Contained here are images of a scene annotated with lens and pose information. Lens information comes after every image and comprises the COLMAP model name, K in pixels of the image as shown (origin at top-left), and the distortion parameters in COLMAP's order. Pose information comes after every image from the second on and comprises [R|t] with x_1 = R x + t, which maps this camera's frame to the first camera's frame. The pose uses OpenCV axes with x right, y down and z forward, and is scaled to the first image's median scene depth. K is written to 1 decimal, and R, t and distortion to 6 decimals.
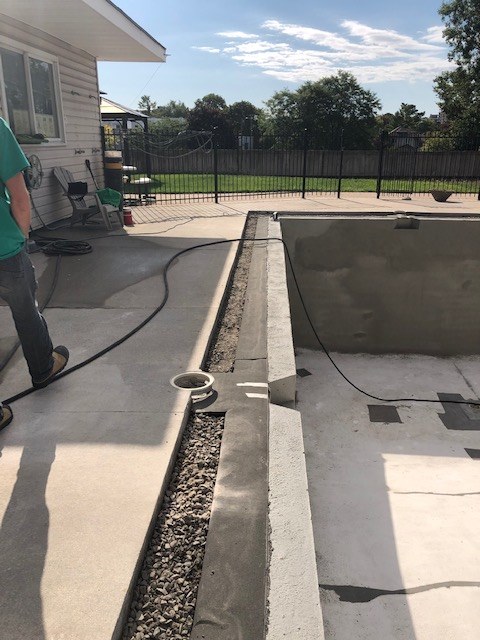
lens RADIAL K [[518.1, 0, 238.1], [0, 518.1, 321.0], [0, 0, 1]] dist [0.009562, -0.022777]
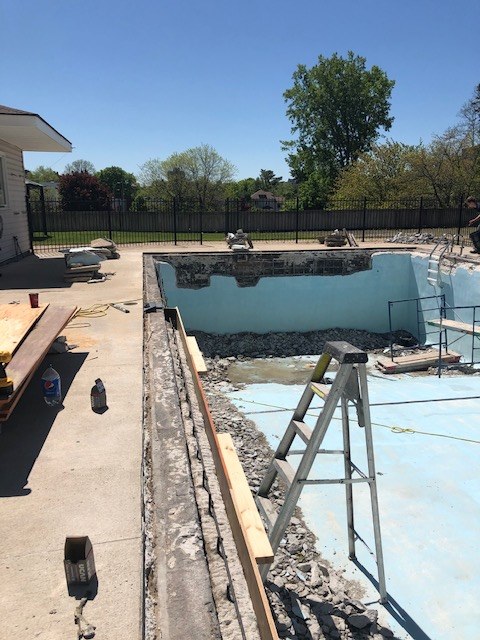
lens RADIAL K [[518.1, 0, 241.1], [0, 518.1, 321.1], [0, 0, 1]] dist [0.009562, -0.022777]
pose [[0.970945, -0.064277, 0.230510, -0.006357], [0.089341, 0.990970, -0.099988, 0.018760], [-0.222001, 0.117677, 0.967919, -0.055421]]
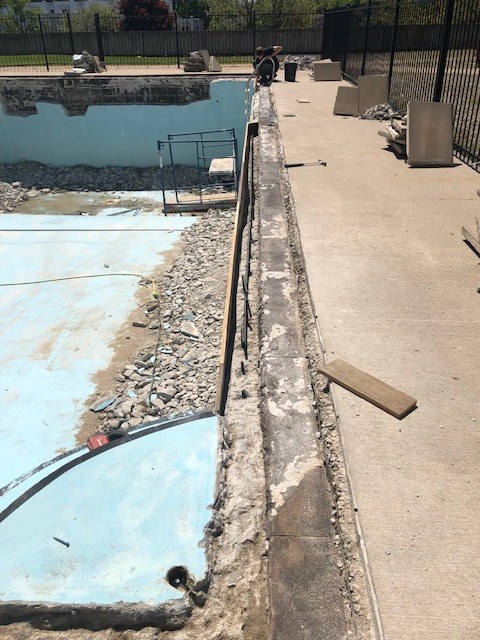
lens RADIAL K [[518.1, 0, 241.5], [0, 518.1, 319.0], [0, 0, 1]] dist [0.009562, -0.022777]
pose [[0.999154, -0.033730, 0.023547, 0.087081], [0.028937, 0.983161, 0.180437, 0.026485], [-0.029237, -0.179603, 0.983305, -0.068413]]
